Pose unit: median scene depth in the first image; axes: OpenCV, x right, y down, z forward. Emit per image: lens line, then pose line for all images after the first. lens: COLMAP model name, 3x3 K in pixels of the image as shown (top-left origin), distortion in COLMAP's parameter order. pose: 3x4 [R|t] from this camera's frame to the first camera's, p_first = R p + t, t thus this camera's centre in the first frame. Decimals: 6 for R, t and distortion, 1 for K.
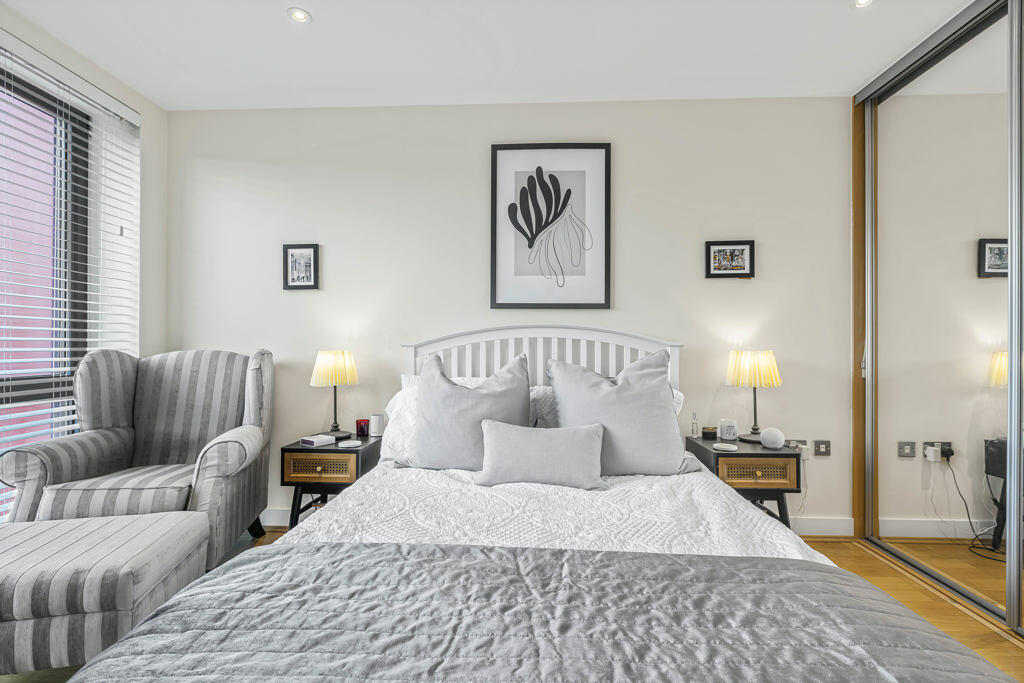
lens RADIAL K [[461.7, 0, 516.9], [0, 461.7, 347.3], [0, 0, 1]] dist [0.000039, 0.000363]
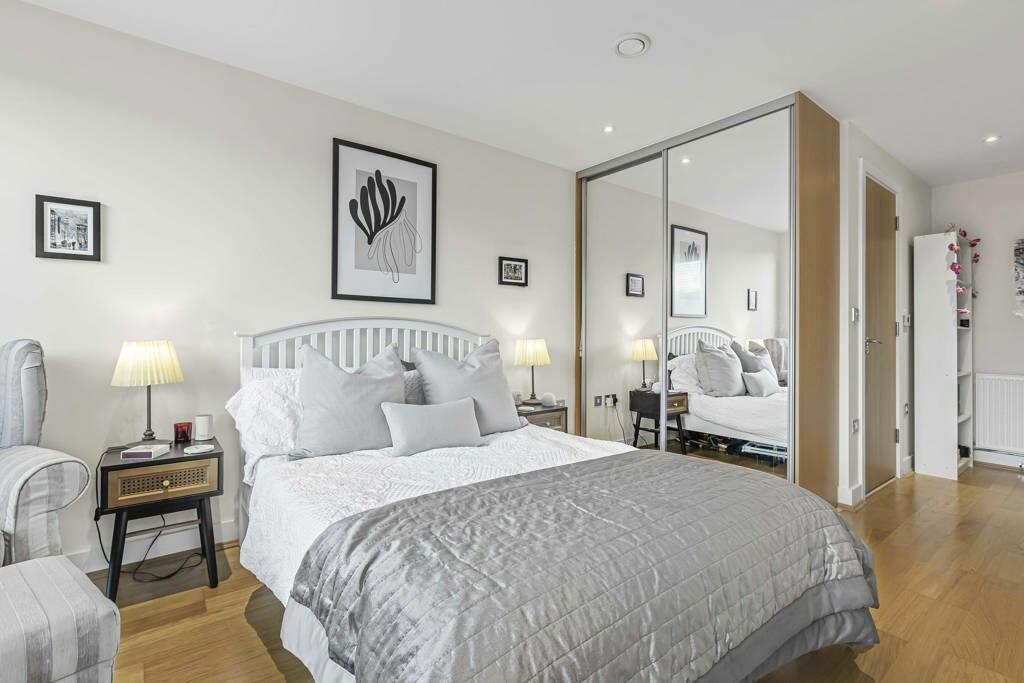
lens RADIAL K [[487.9, 0, 504.5], [0, 487.9, 337.3], [0, 0, 1]] dist [0.000400, -0.000971]
pose [[0.754902, -0.000843, 0.655837, -0.482097], [0.000187, 0.999999, 0.001070, -0.000490], [-0.655838, -0.000685, 0.754902, -0.058405]]
